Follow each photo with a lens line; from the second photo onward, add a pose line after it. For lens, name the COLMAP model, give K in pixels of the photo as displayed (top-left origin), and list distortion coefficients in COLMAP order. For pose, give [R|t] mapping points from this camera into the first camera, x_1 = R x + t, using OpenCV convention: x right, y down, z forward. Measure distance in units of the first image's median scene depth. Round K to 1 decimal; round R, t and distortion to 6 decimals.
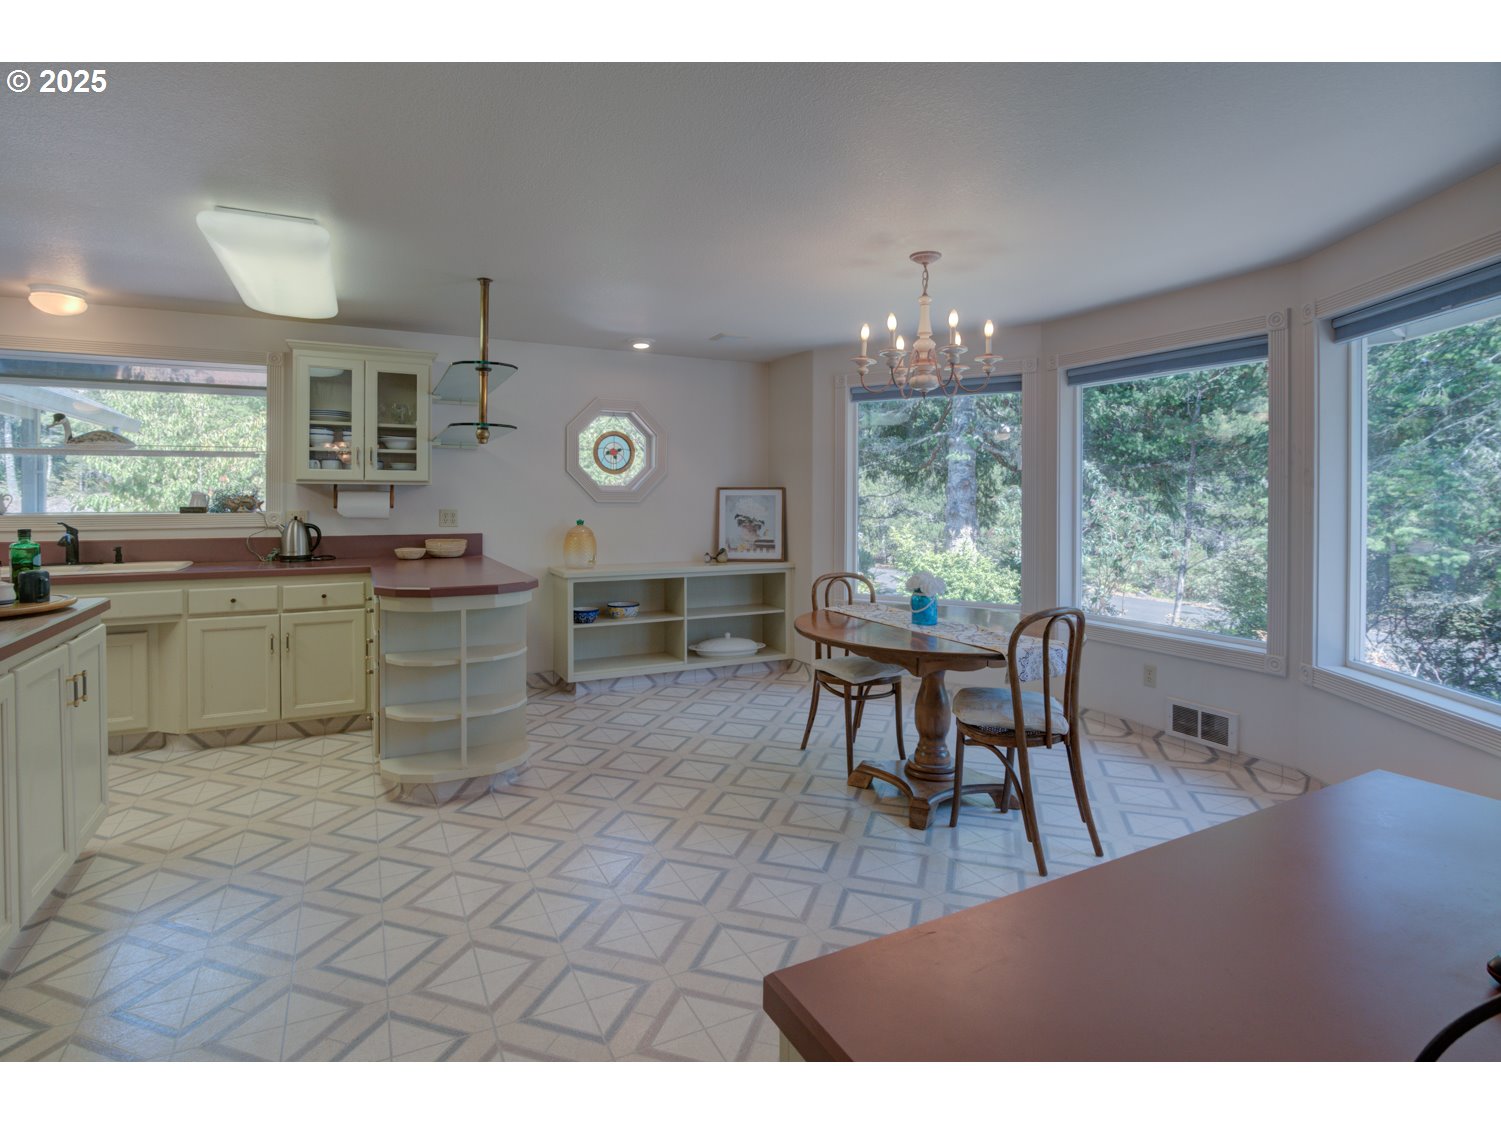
lens RADIAL K [[751.8, 0, 750.7], [0, 751.8, 501.6], [0, 0, 1]] dist [-0.010859, 0.000008]
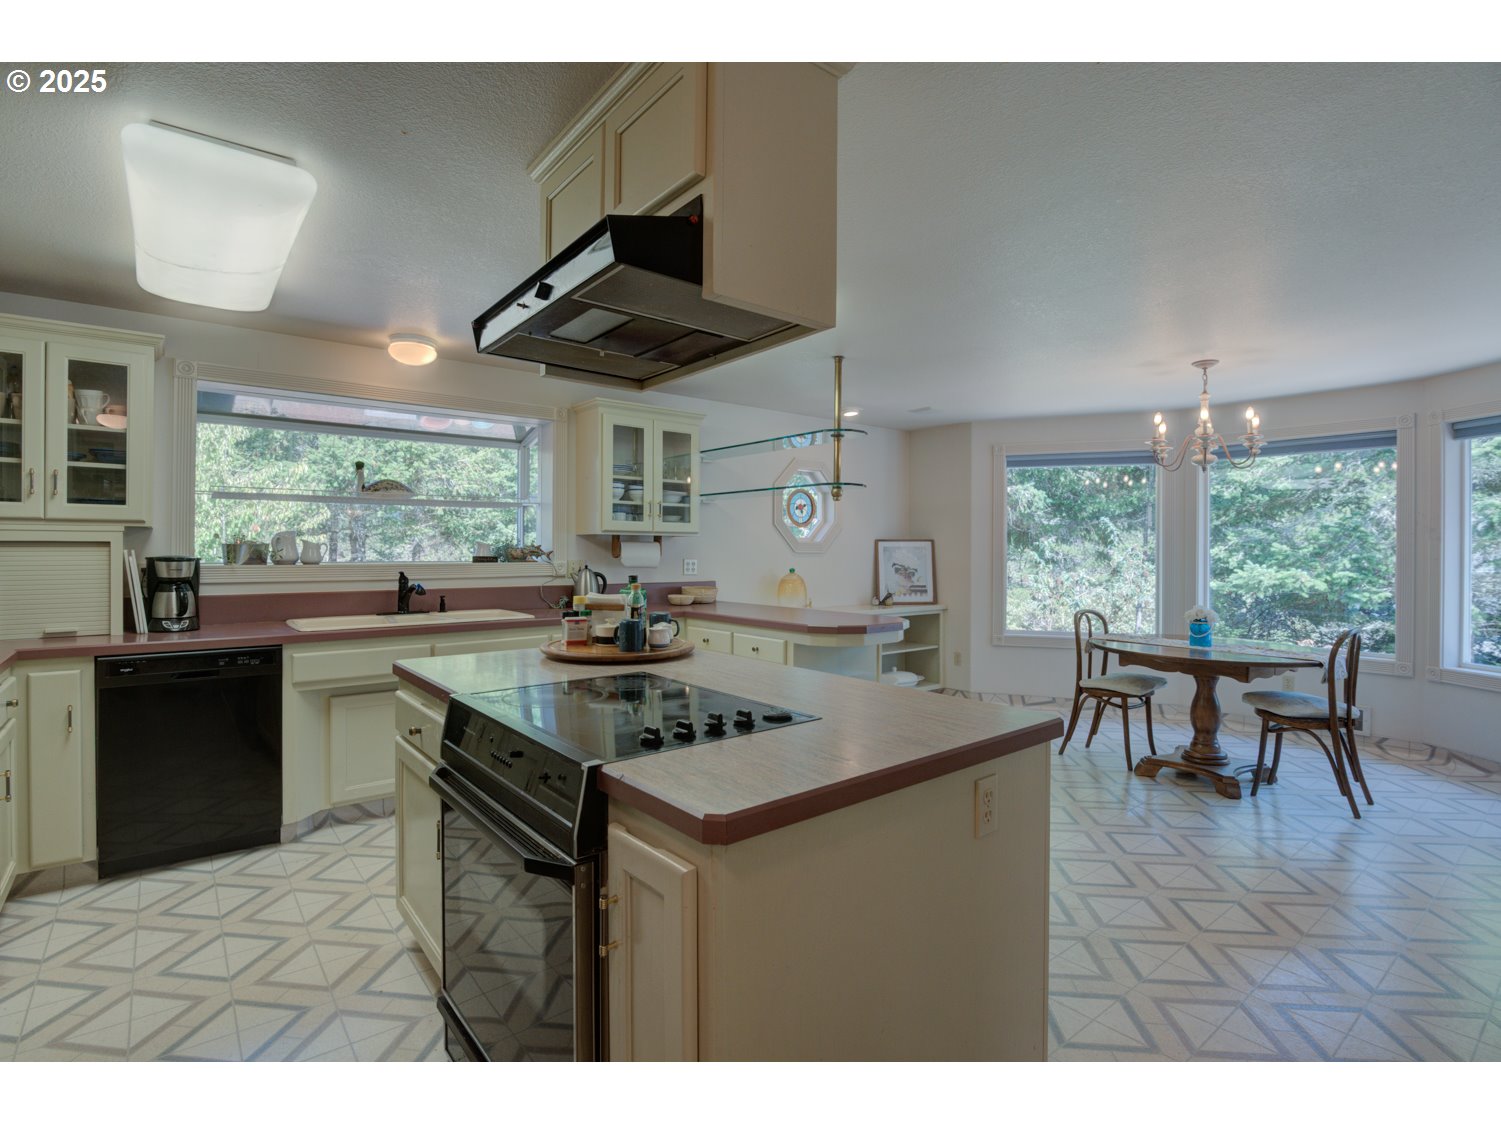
lens RADIAL K [[724.1, 0, 749.3], [0, 724.1, 550.7], [0, 0, 1]] dist [-0.036332, 0.015967]
pose [[0.980240, 0.001079, 0.197811, -0.581512], [-0.000370, 0.999993, -0.003624, 0.002767], [-0.197814, 0.003479, 0.980233, -0.042290]]
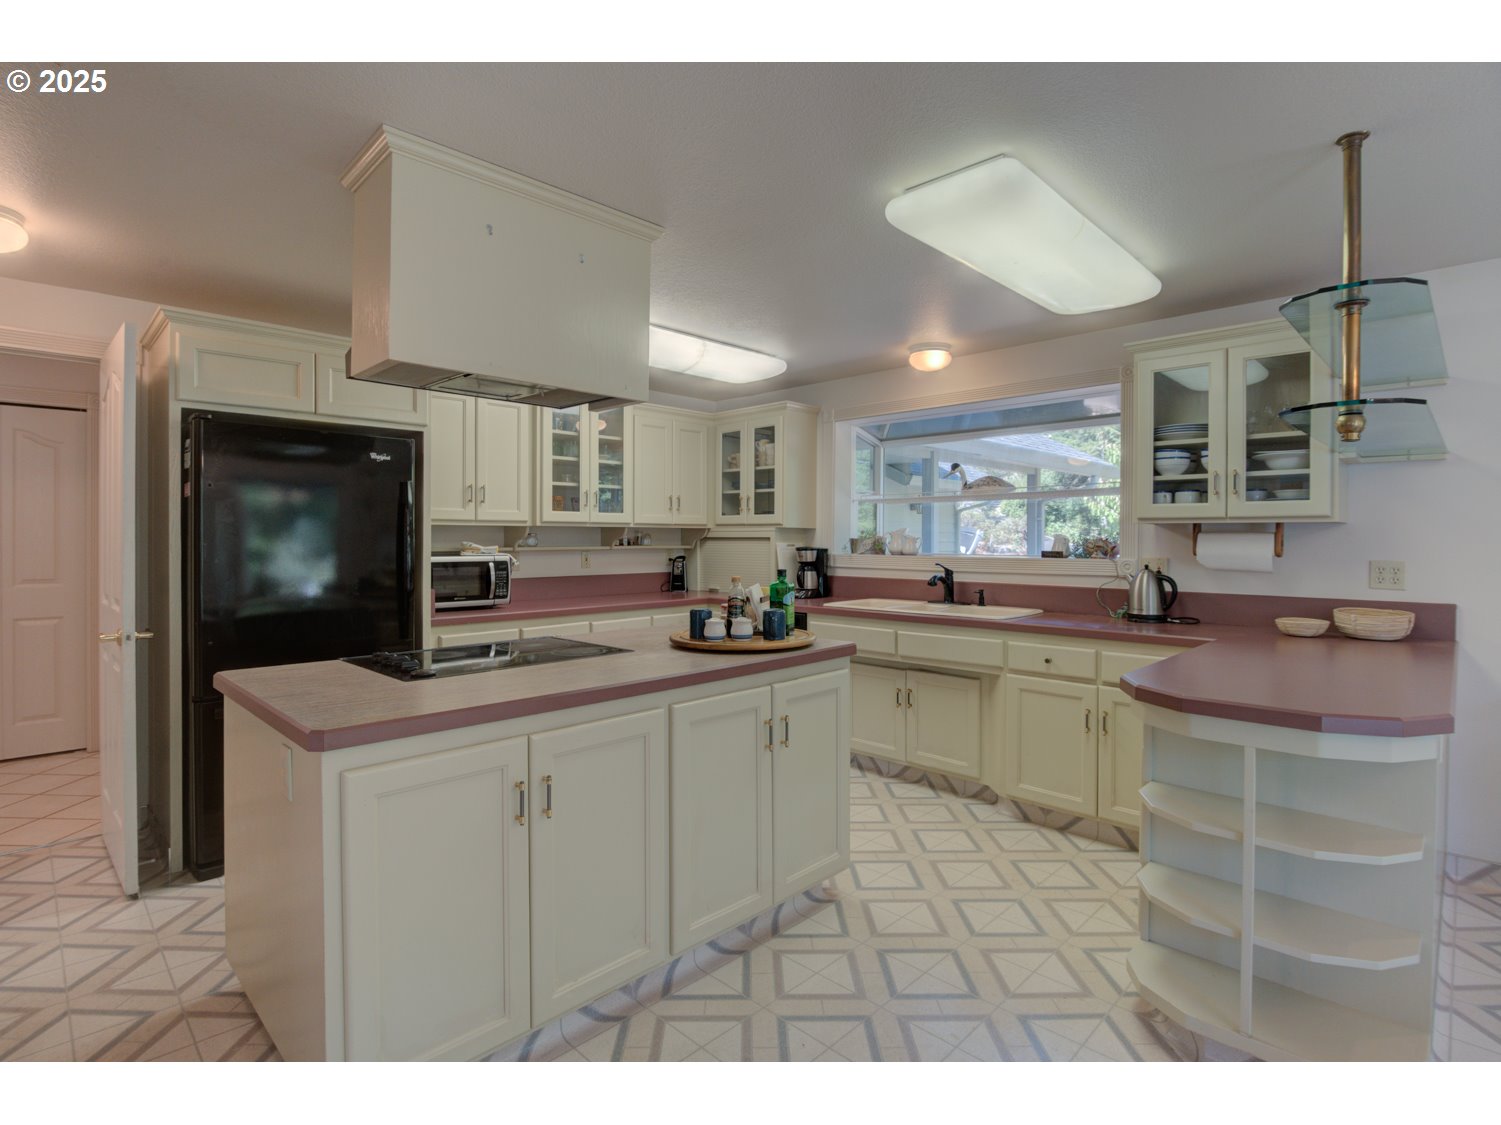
lens RADIAL K [[745.3, 0, 749.9], [0, 745.3, 540.1], [0, 0, 1]] dist [-0.013415, 0.000174]
pose [[0.308454, 0.000210, -0.951239, 0.013035], [-0.009843, 0.999947, -0.002971, -0.000108], [0.951188, 0.010280, 0.308439, 0.352886]]
